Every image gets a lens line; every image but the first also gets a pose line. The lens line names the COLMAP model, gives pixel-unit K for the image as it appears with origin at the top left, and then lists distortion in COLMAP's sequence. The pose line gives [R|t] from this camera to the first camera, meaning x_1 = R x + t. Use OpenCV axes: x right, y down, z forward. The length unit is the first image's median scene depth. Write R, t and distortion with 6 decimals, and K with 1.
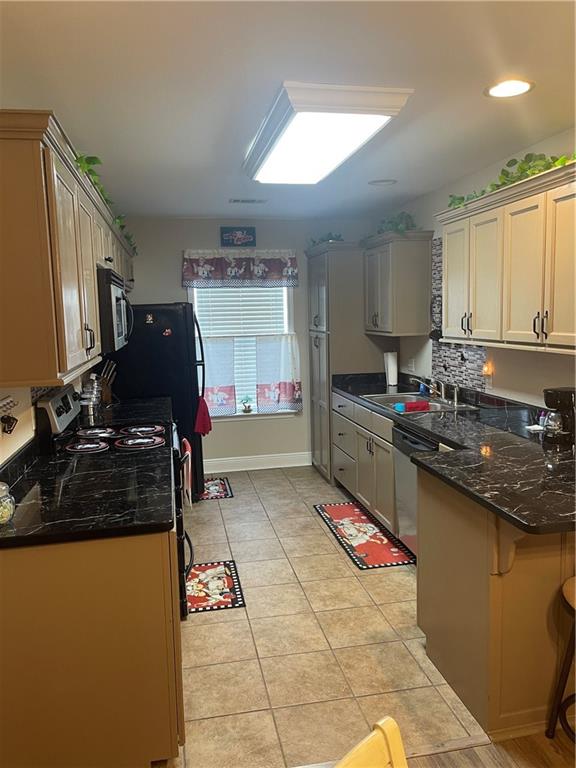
lens RADIAL K [[584.9, 0, 295.4], [0, 584.9, 384.3], [0, 0, 1]] dist [0.059575, -0.053300]
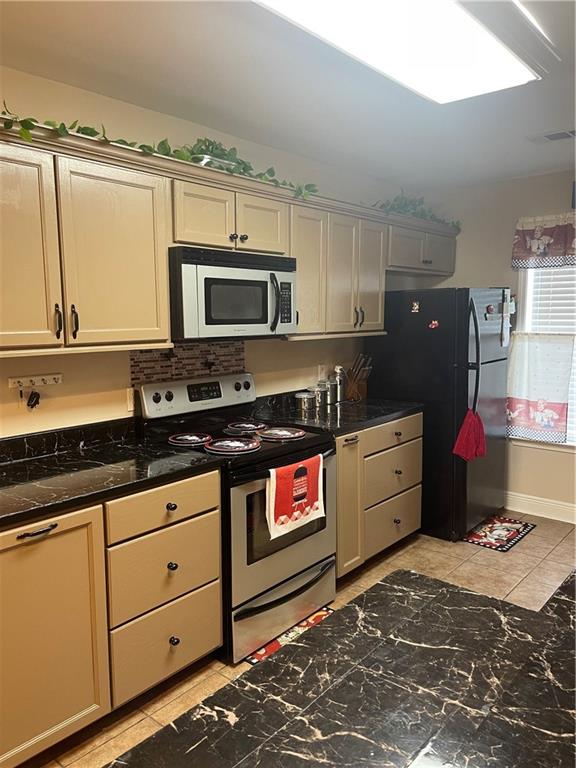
lens RADIAL K [[584.9, 0, 289.3], [0, 584.9, 385.5], [0, 0, 1]] dist [0.059575, -0.053300]
pose [[0.612040, 0.122593, -0.781267, 0.258300], [-0.110041, 0.991503, 0.069377, -0.033522], [0.783133, 0.043510, 0.620330, 0.293539]]
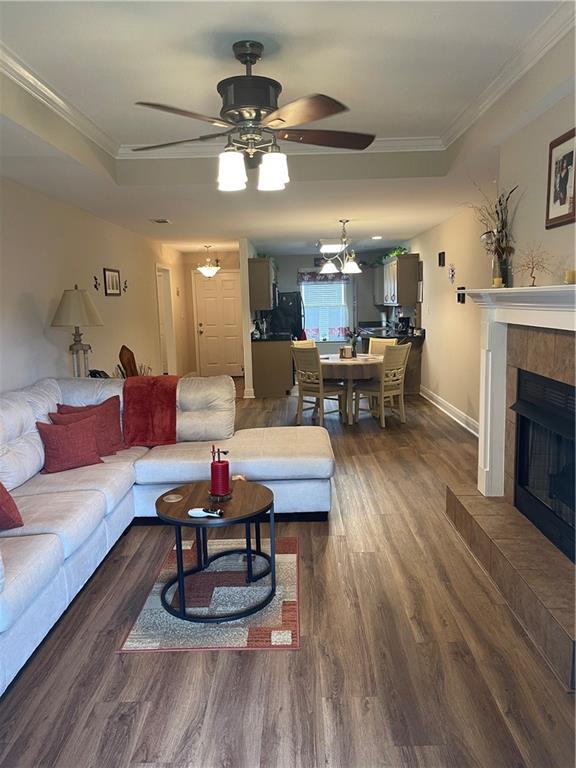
lens RADIAL K [[584.9, 0, 286.2], [0, 584.9, 384.1], [0, 0, 1]] dist [0.059575, -0.053300]
pose [[0.973056, 0.029028, -0.228733, 0.308190], [-0.023958, 0.999403, 0.024911, 0.171999], [0.229319, -0.018760, 0.973170, -1.284794]]
